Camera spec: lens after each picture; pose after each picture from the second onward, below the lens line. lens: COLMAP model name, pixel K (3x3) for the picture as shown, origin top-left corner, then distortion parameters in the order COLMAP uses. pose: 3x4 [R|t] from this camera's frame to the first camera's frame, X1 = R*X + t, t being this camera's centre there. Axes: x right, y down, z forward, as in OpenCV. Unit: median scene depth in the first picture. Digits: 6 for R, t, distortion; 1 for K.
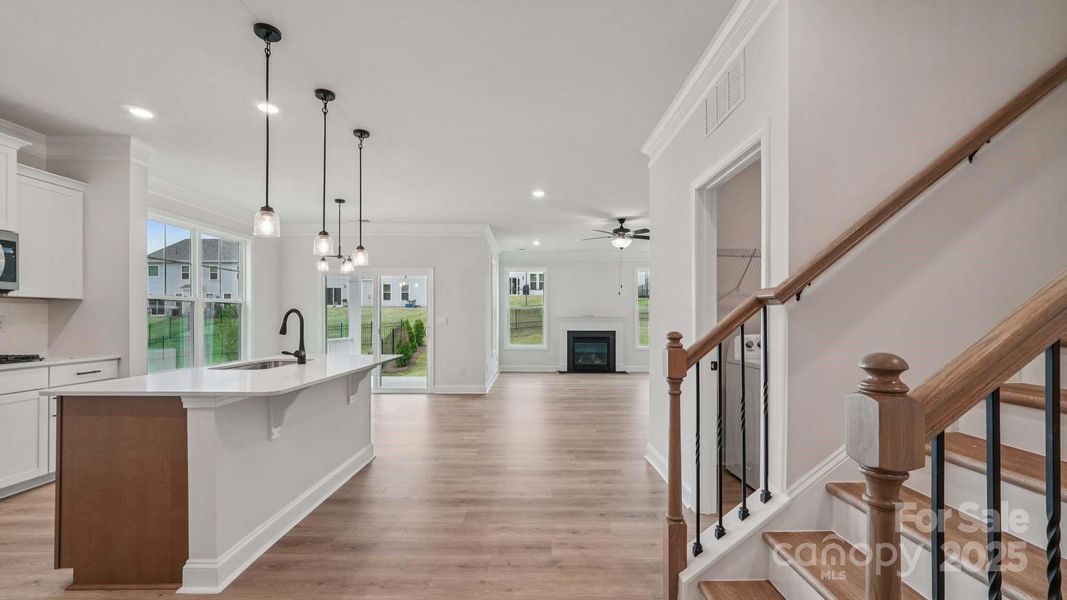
lens RADIAL K [[456.8, 0, 538.7], [0, 456.8, 319.5], [0, 0, 1]] dist [-0.000914, 0.000161]
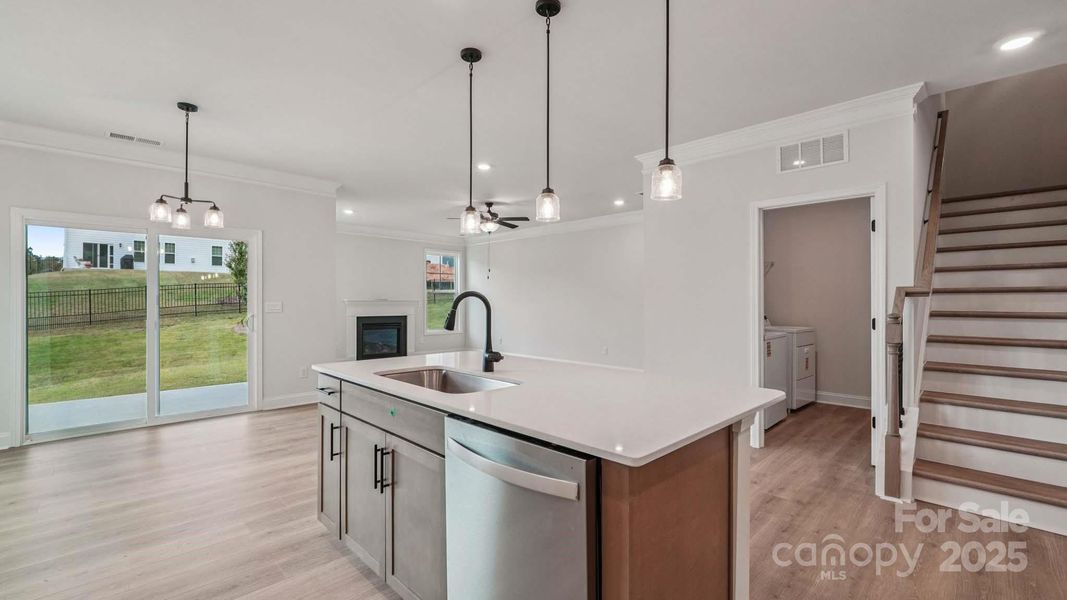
lens RADIAL K [[459.9, 0, 533.5], [0, 459.9, 300.0], [0, 0, 1]] dist [-0.002358, -0.000137]
pose [[0.701296, -0.000185, 0.712870, -0.470164], [0.003716, 0.999987, -0.003396, -0.003888], [-0.712860, 0.005031, 0.701288, 0.224279]]
